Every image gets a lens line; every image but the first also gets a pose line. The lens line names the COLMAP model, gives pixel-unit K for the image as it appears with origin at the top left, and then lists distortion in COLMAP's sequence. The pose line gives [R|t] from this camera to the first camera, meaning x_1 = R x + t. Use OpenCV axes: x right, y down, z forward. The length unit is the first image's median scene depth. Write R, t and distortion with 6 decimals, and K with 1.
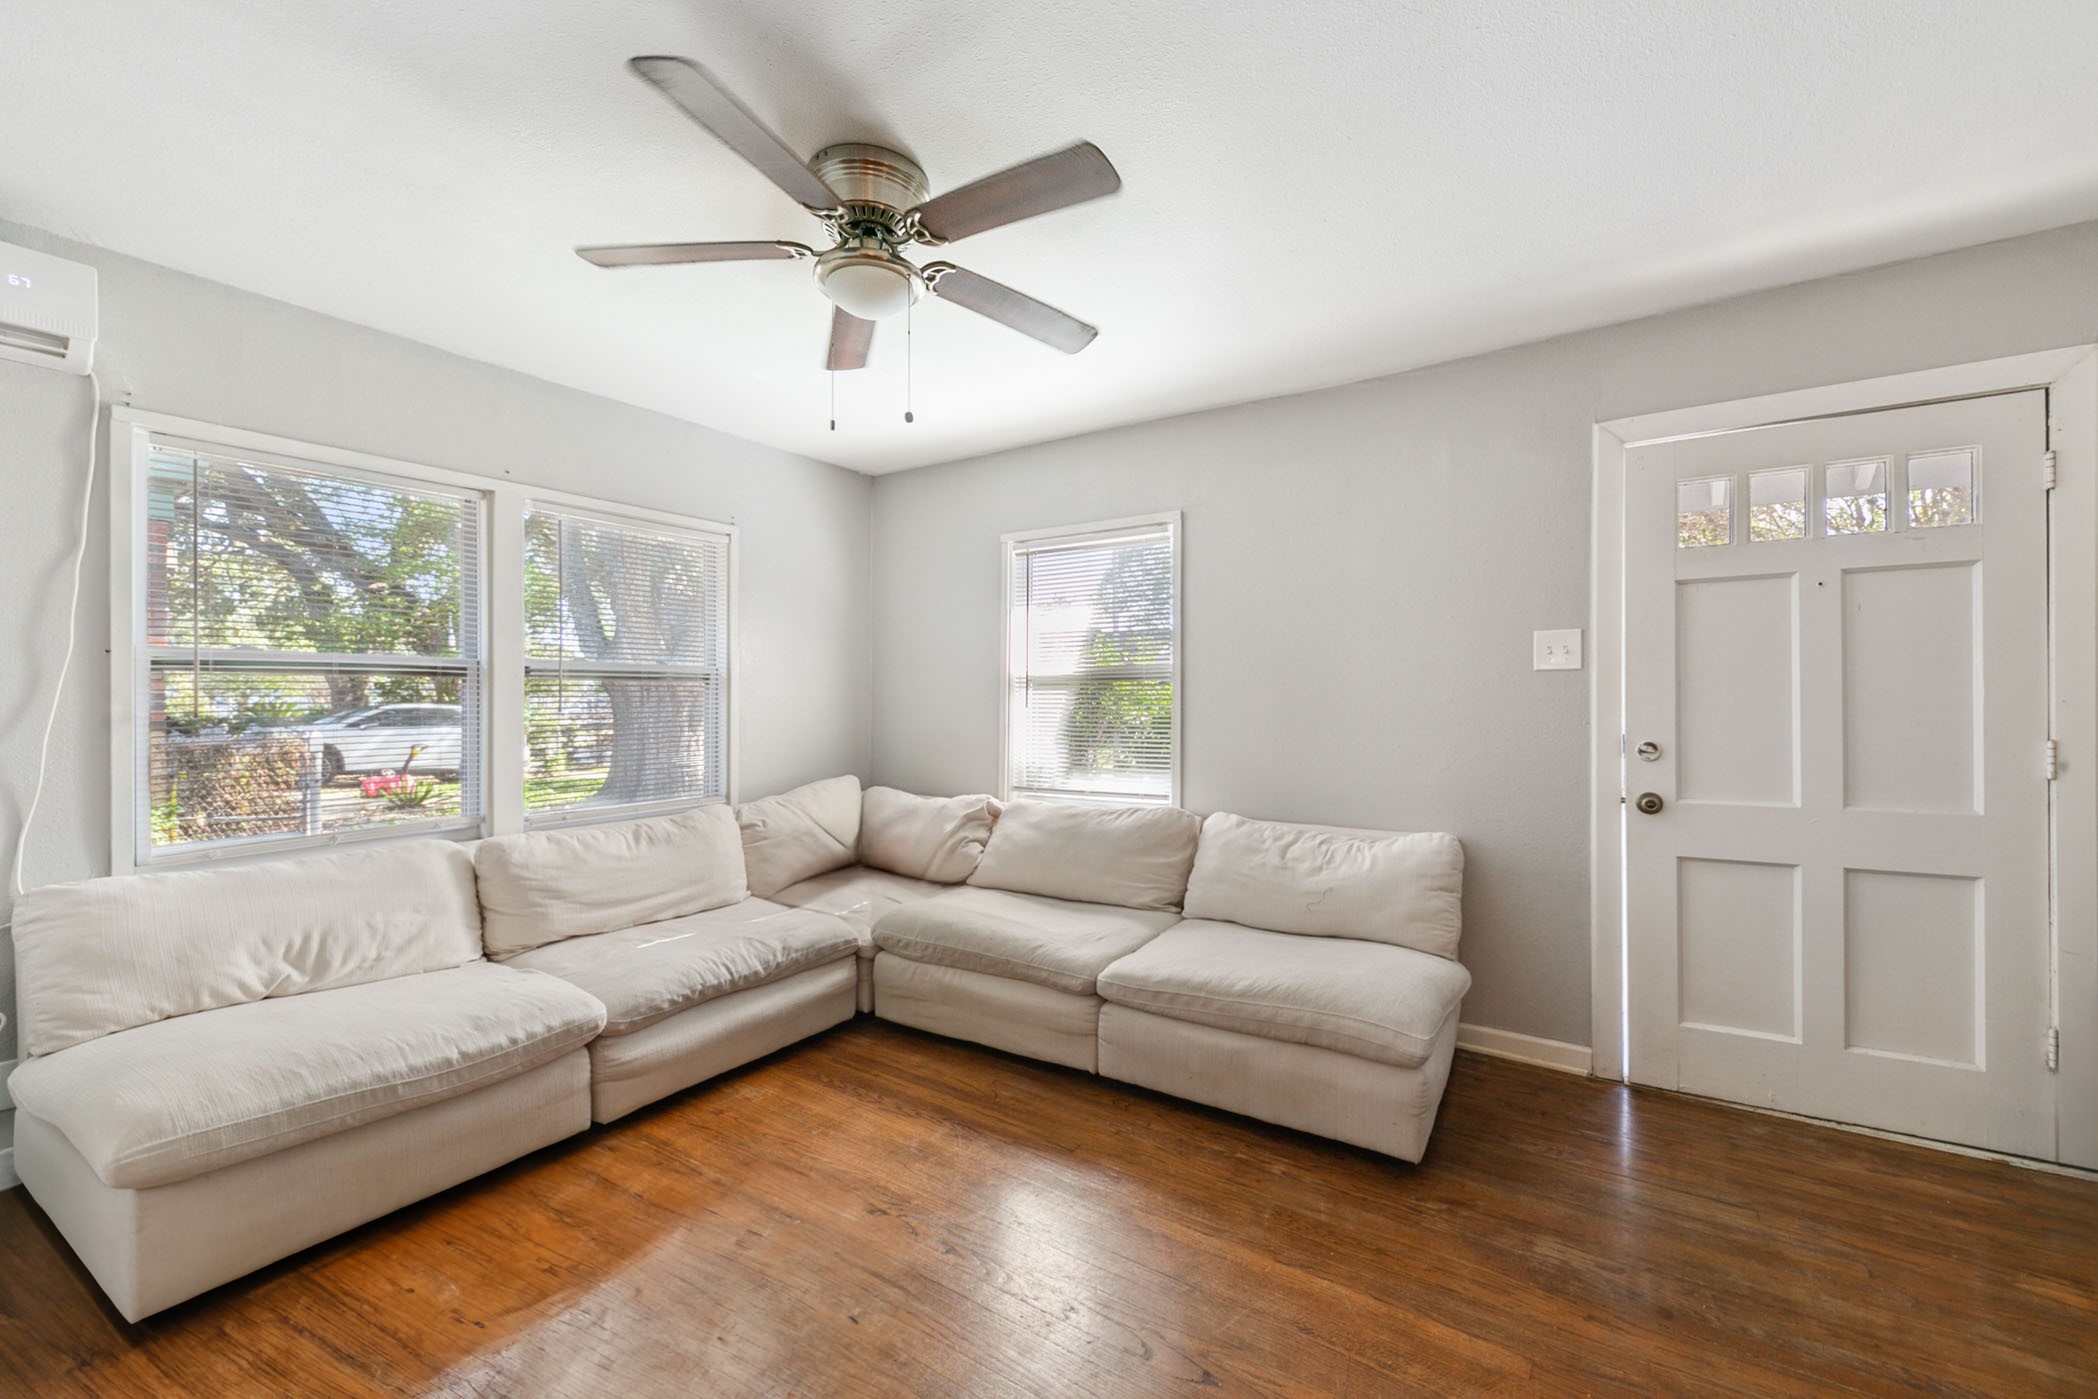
lens RADIAL K [[804.5, 0, 1052.0], [0, 804.5, 704.8], [0, 0, 1]] dist [0.001249, 0.000033]
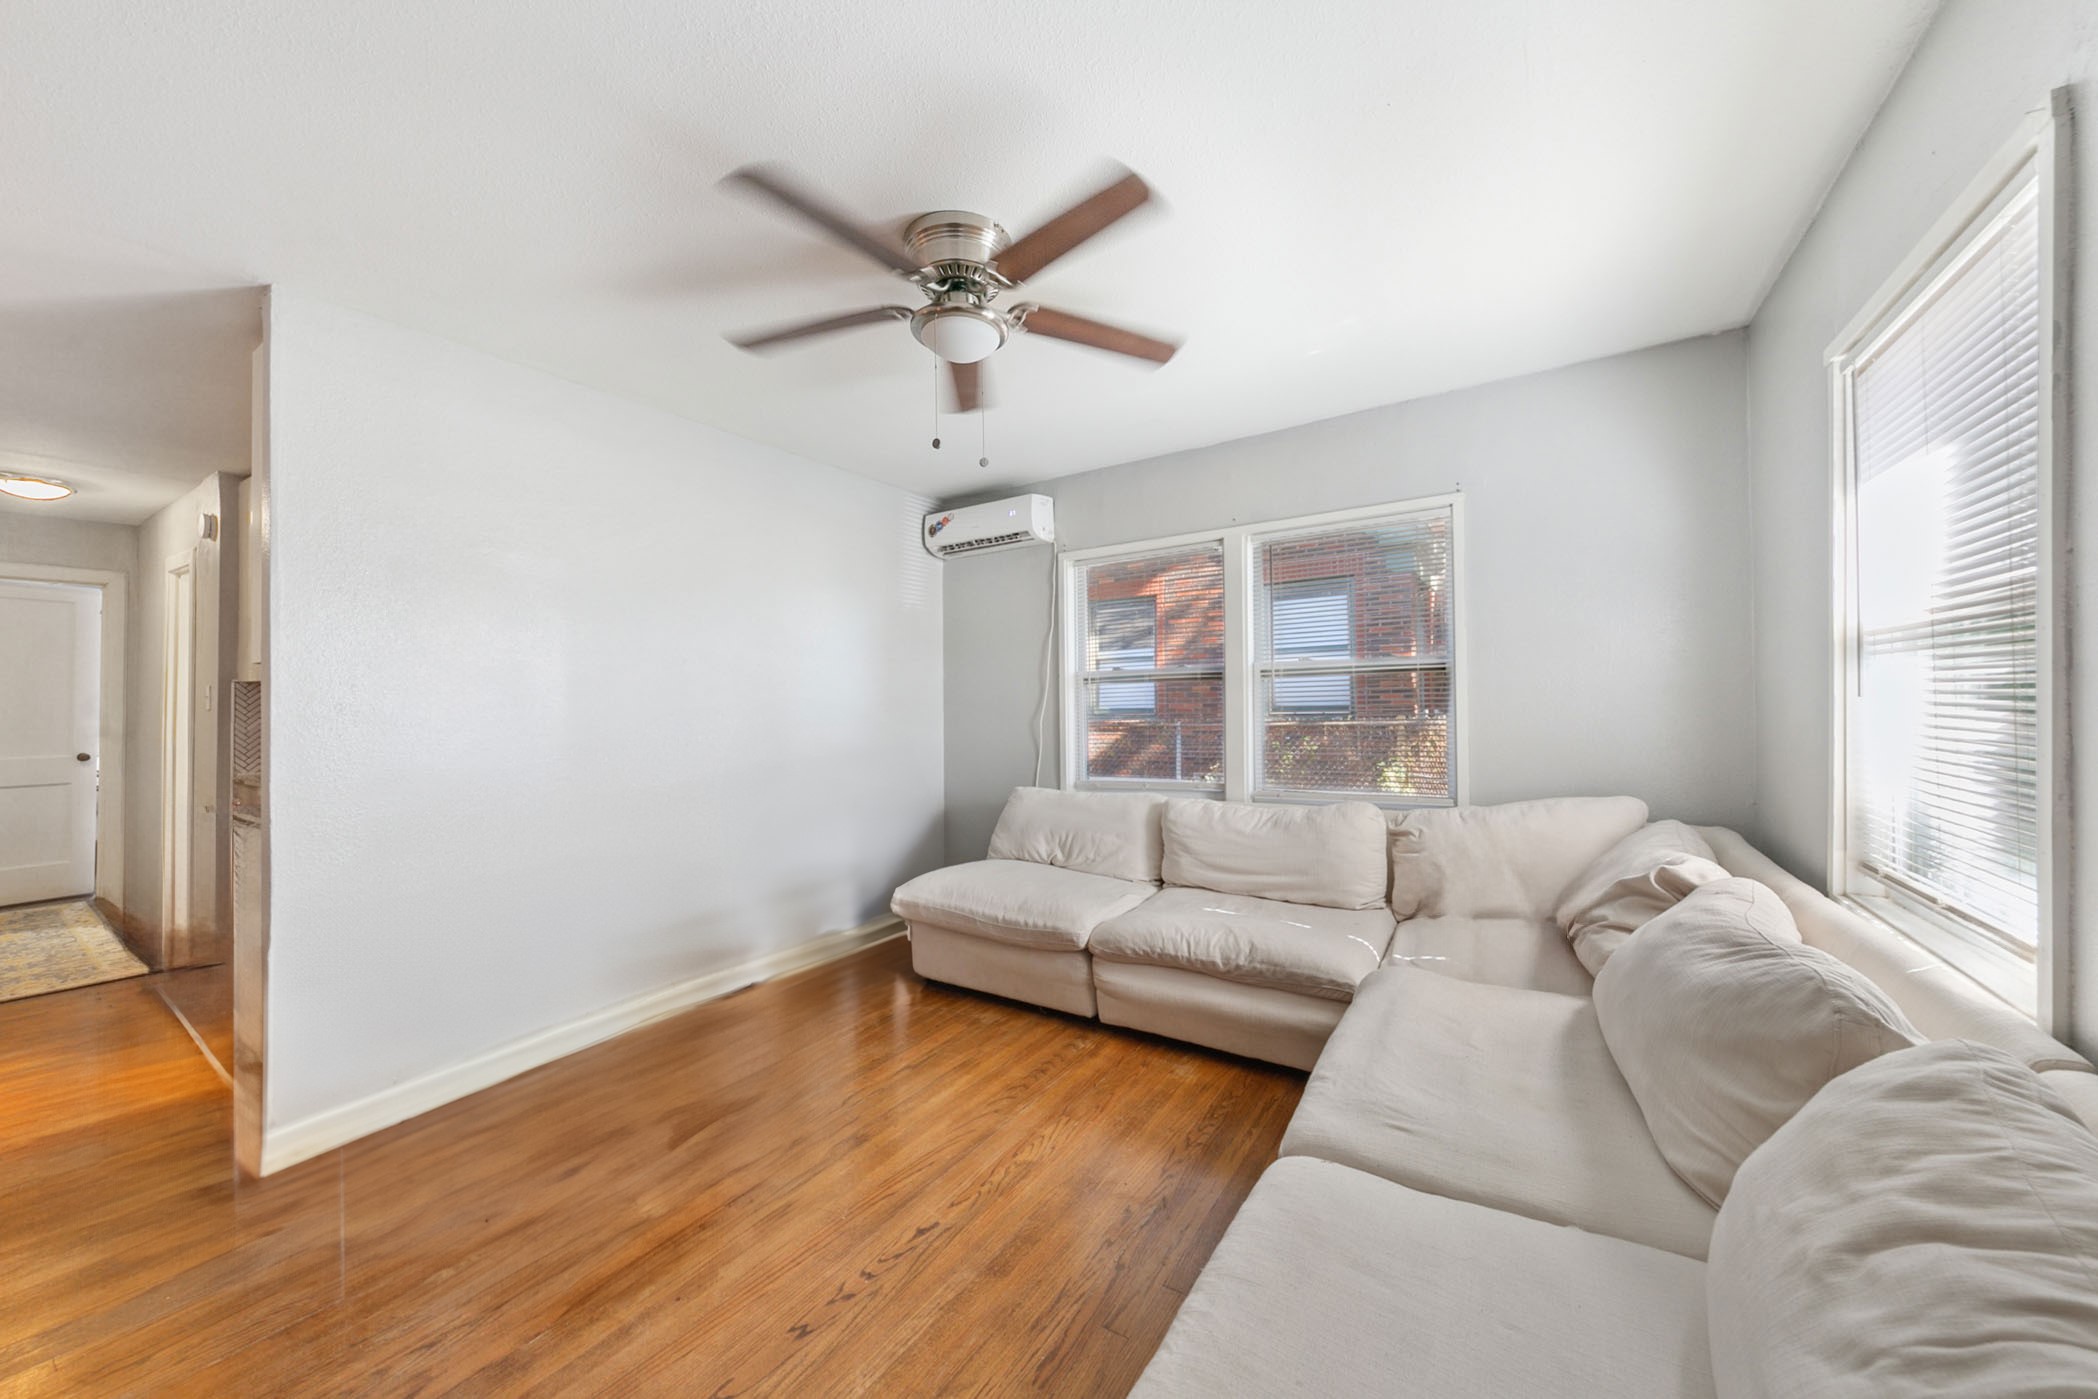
lens RADIAL K [[723.5, 0, 1038.9], [0, 723.5, 693.8], [0, 0, 1]] dist [-0.000454, -0.000116]
pose [[0.048749, -0.012825, -0.998729, 0.601490], [0.016945, 0.999784, -0.012012, -0.001833], [0.998667, -0.016338, 0.048956, 0.818082]]
